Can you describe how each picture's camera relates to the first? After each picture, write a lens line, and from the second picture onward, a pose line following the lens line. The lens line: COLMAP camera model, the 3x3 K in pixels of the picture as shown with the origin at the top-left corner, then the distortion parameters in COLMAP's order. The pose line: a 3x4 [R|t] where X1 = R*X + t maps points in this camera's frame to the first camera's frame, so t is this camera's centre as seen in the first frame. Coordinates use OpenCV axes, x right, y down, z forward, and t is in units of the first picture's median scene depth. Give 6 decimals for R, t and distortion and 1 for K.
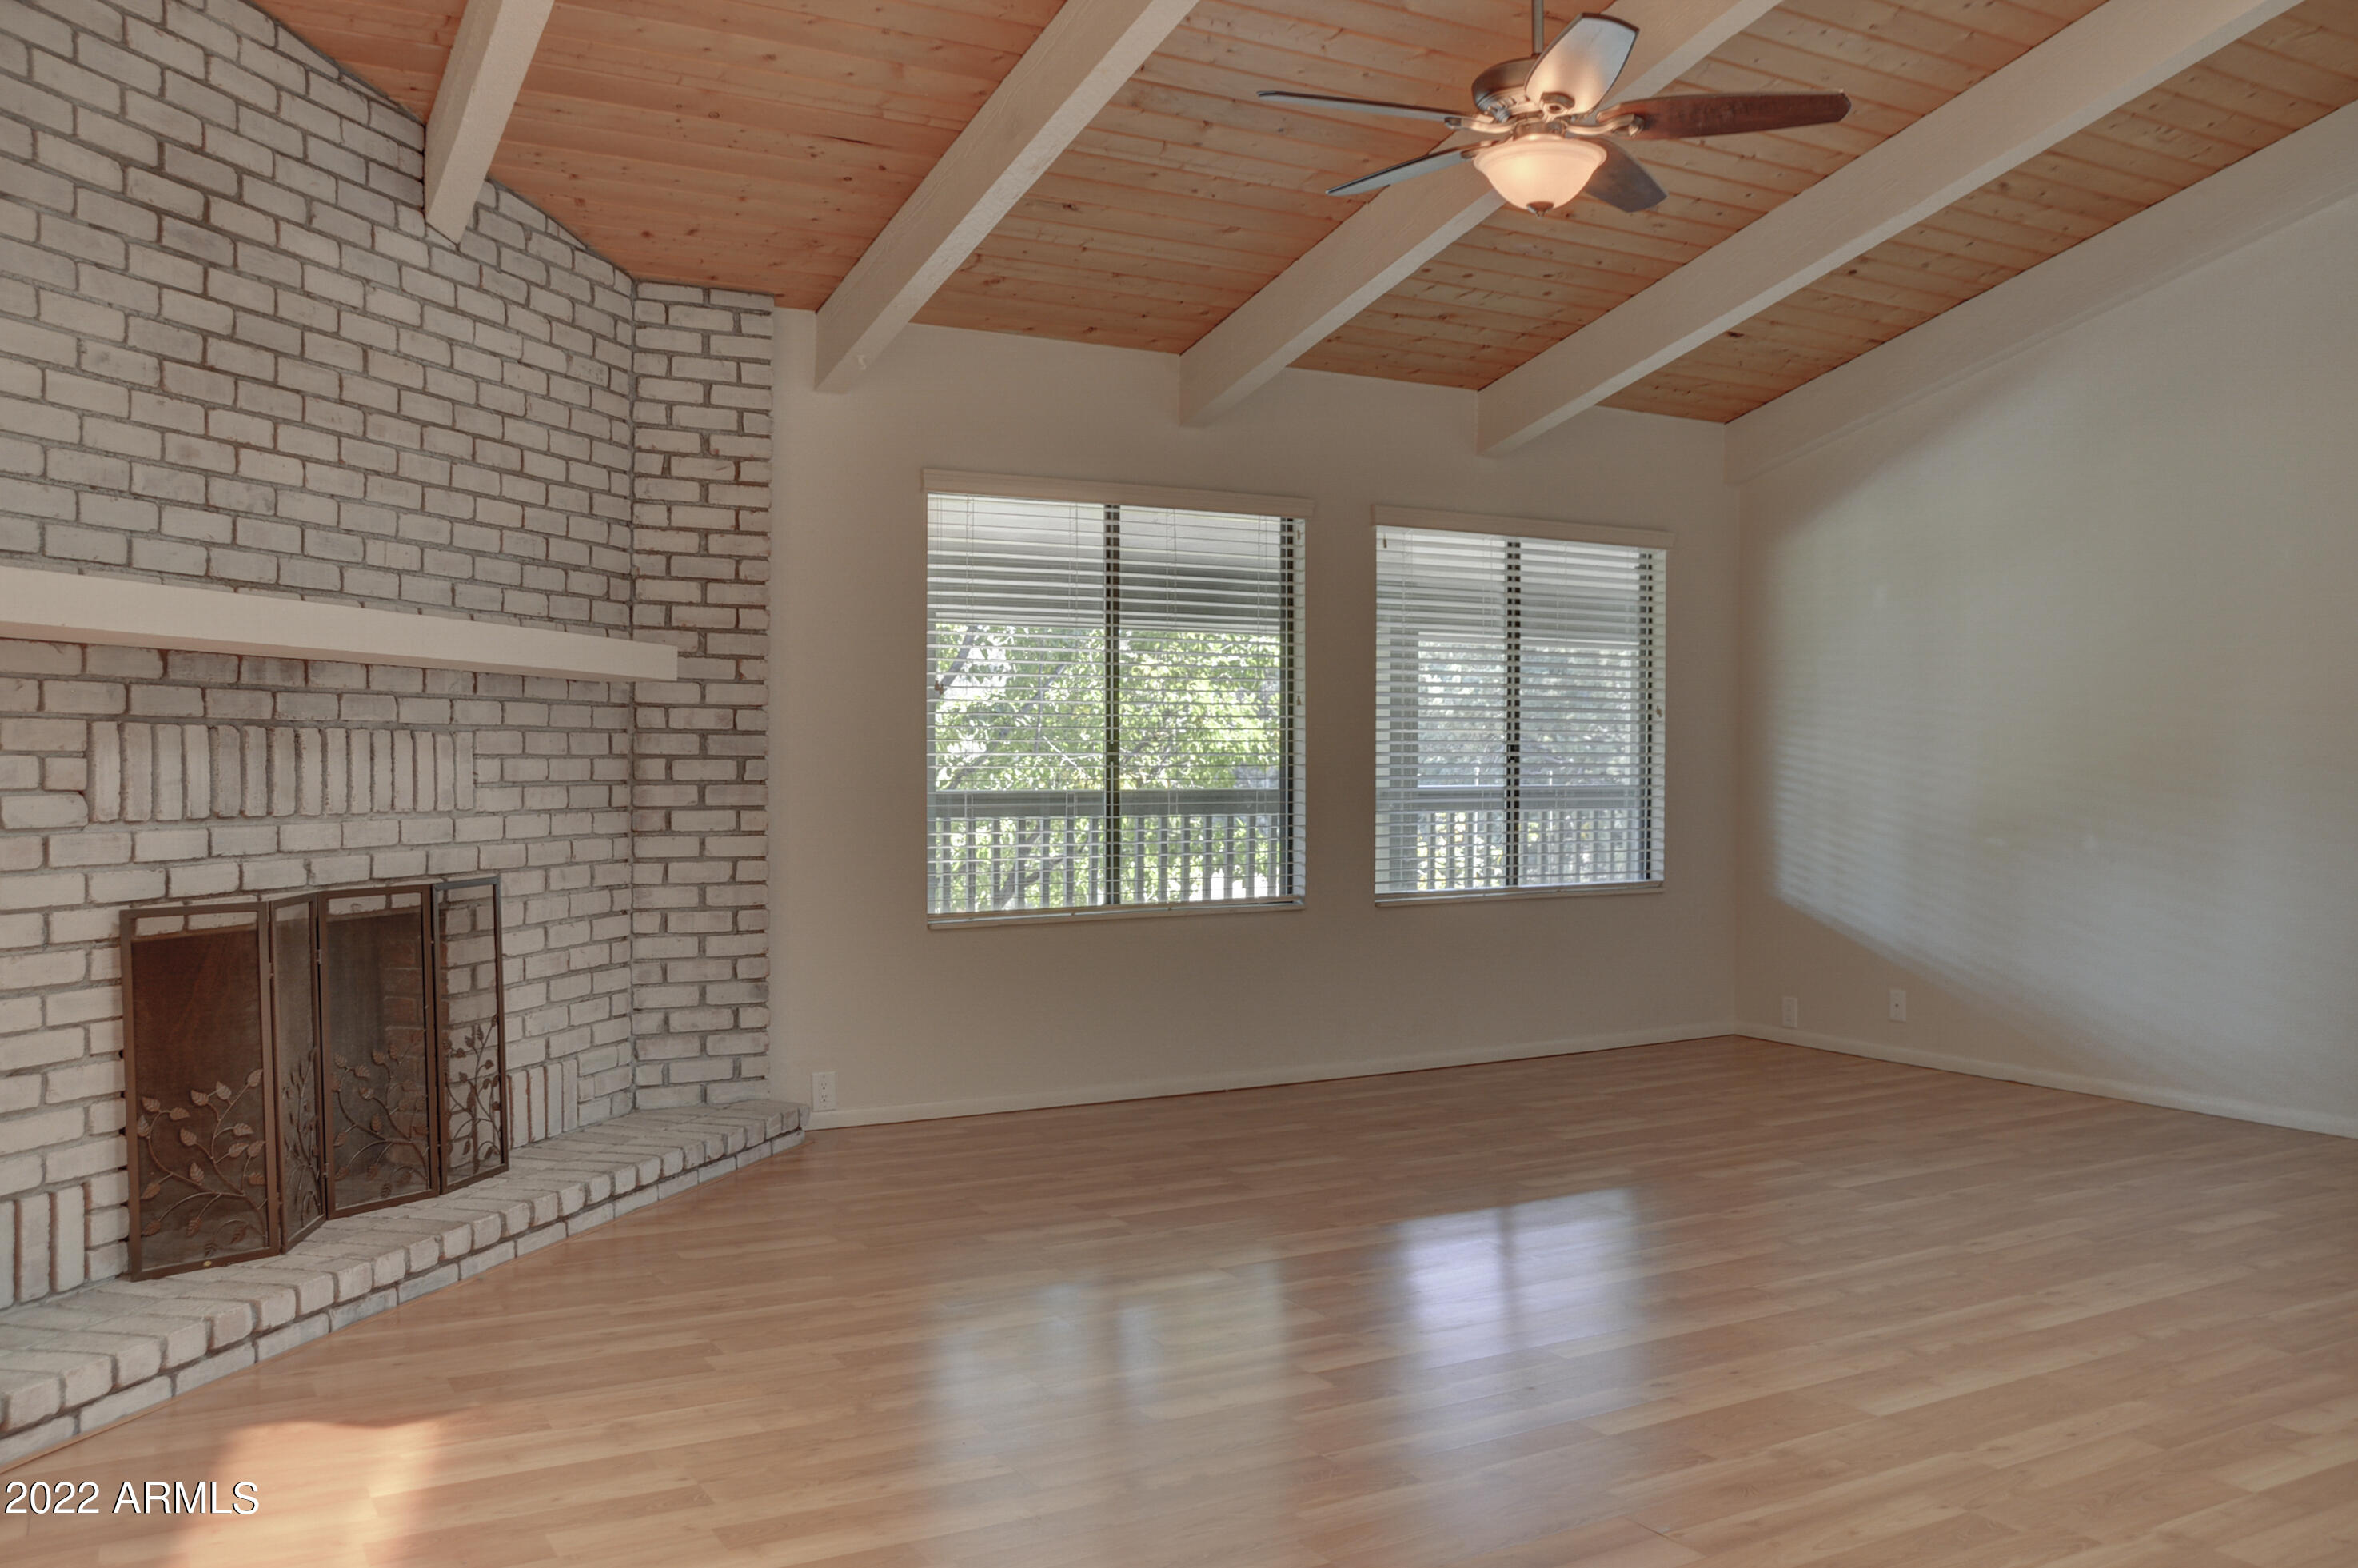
lens RADIAL K [[1945.8, 0, 1169.4], [0, 1945.8, 767.5], [0, 0, 1]] dist [-0.077881, 0.071783]
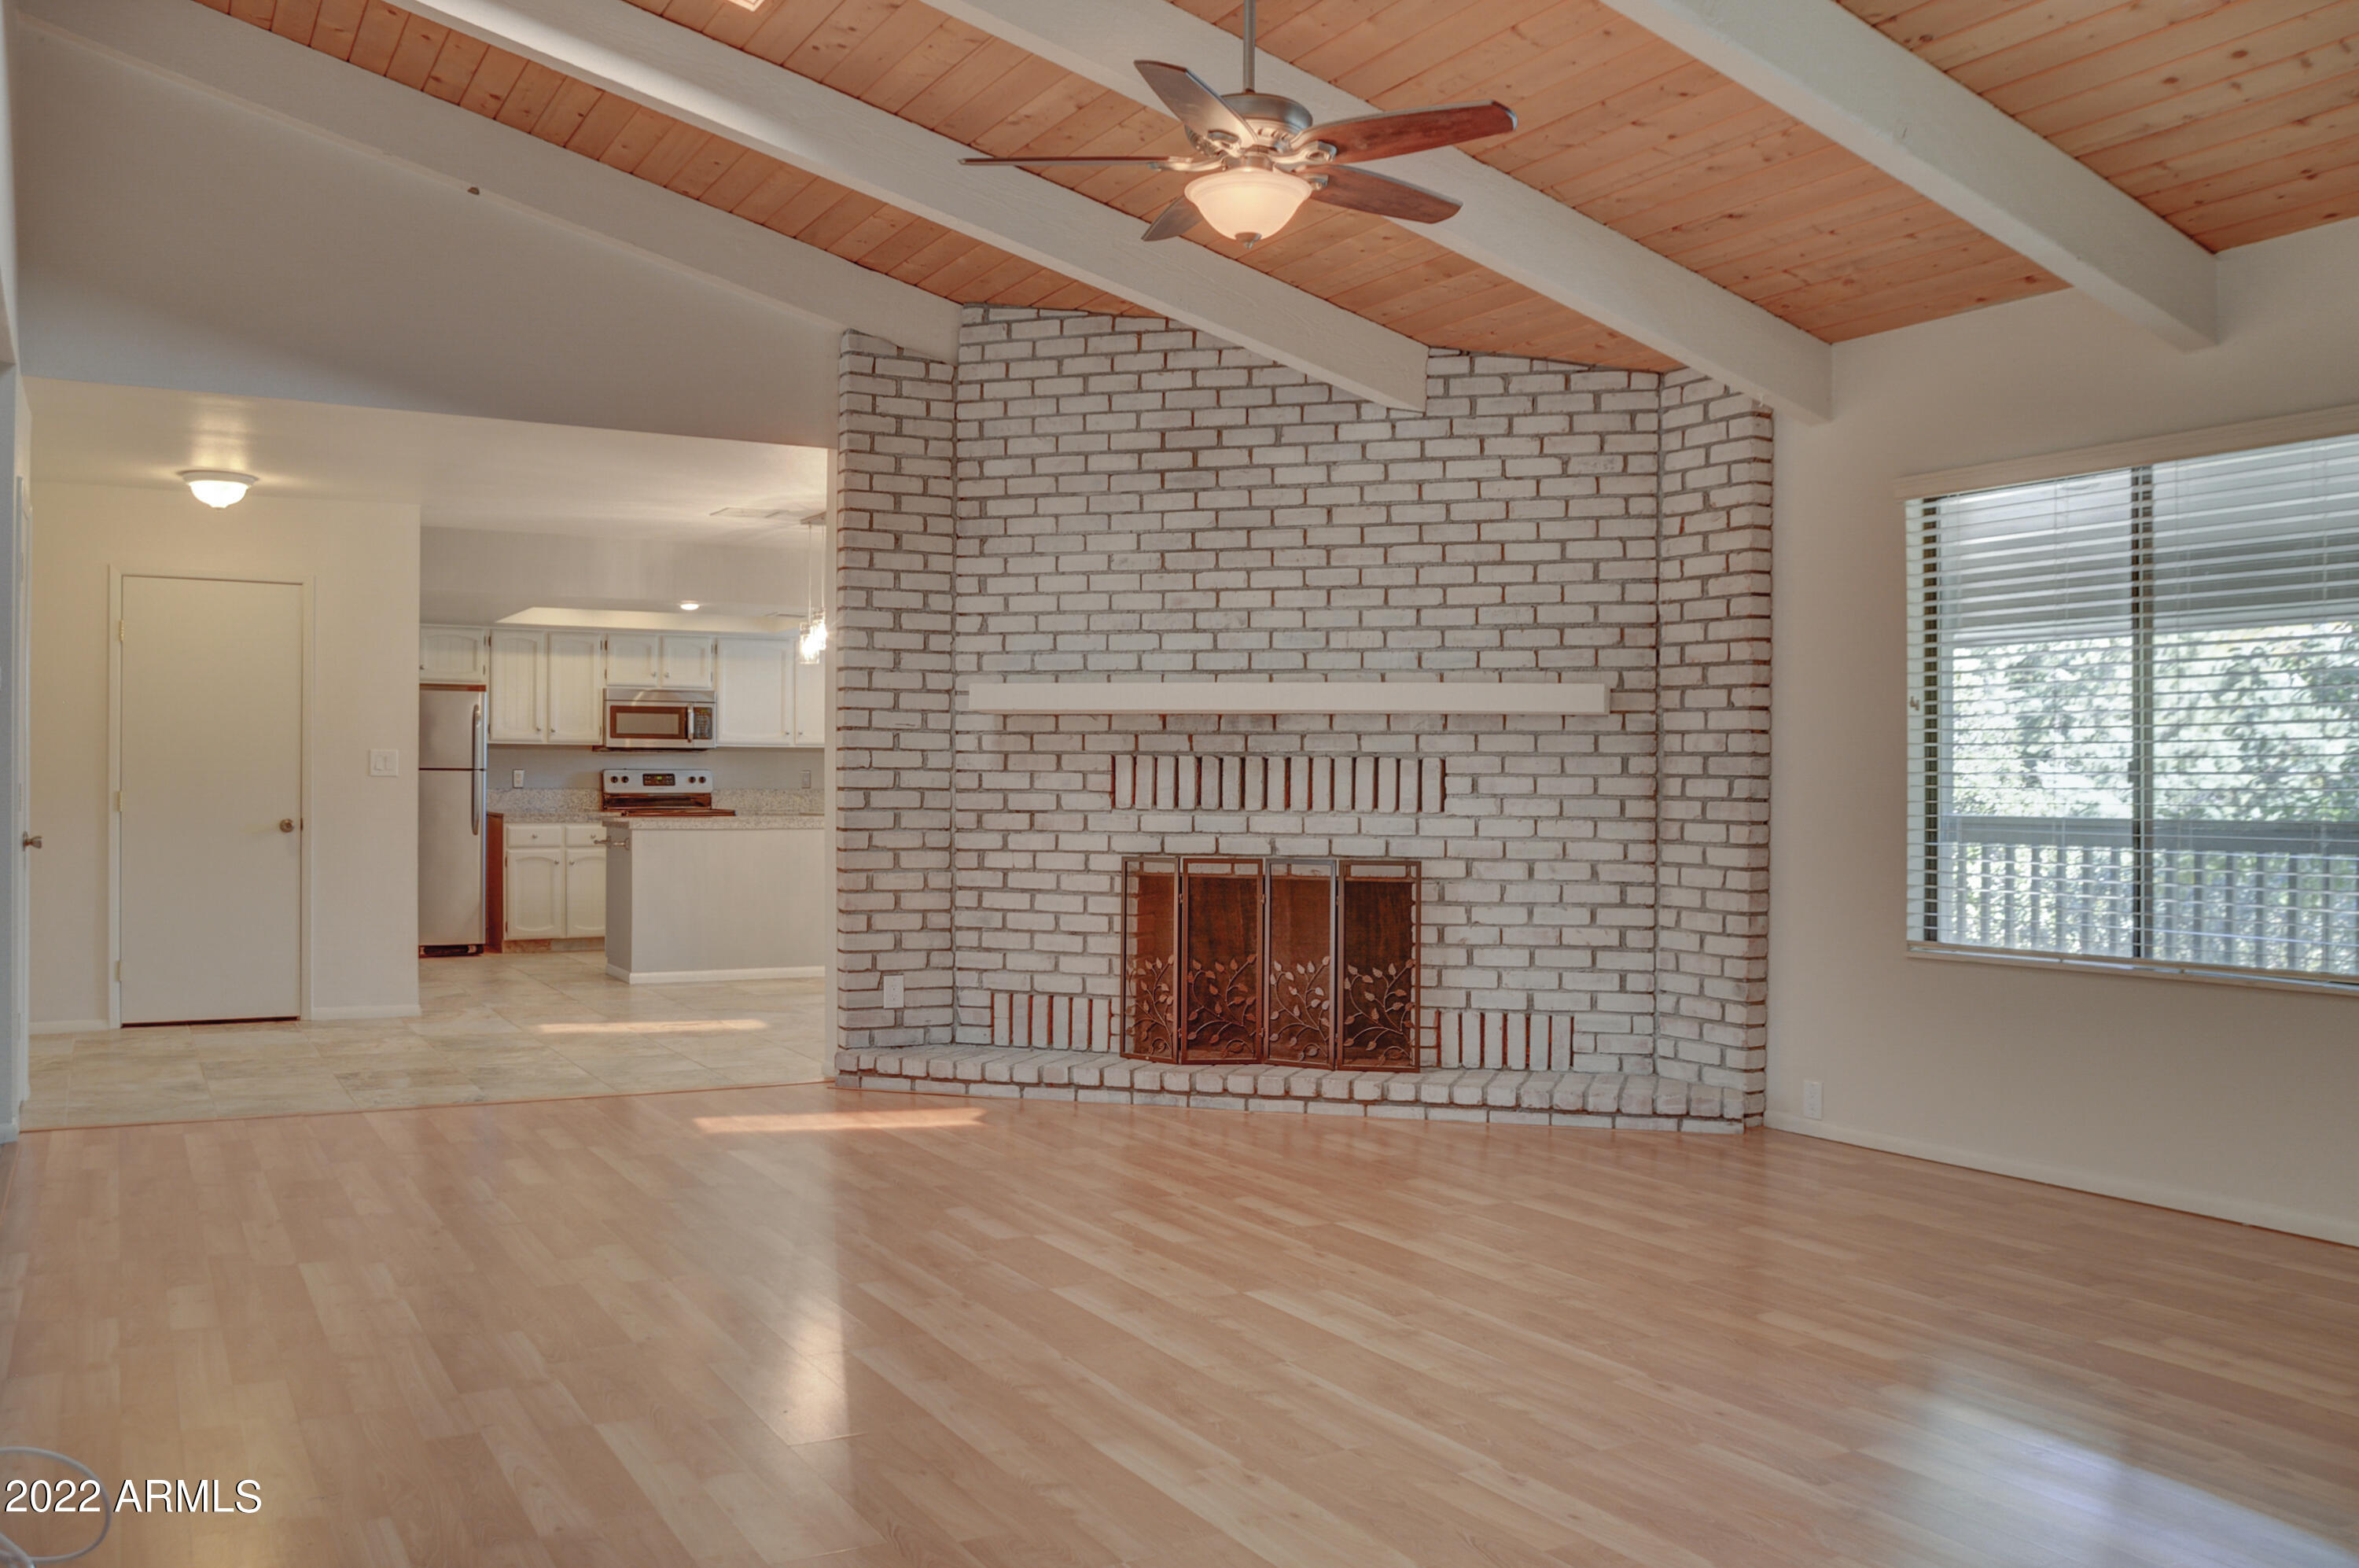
lens RADIAL K [[1946.7, 0, 1190.7], [0, 1946.7, 776.9], [0, 0, 1]] dist [-0.077881, 0.071783]
pose [[0.015161, -0.004578, -0.999875, 0.889969], [-0.012081, 0.999916, -0.004762, 0.003831], [0.999812, 0.012152, 0.015105, 0.685179]]
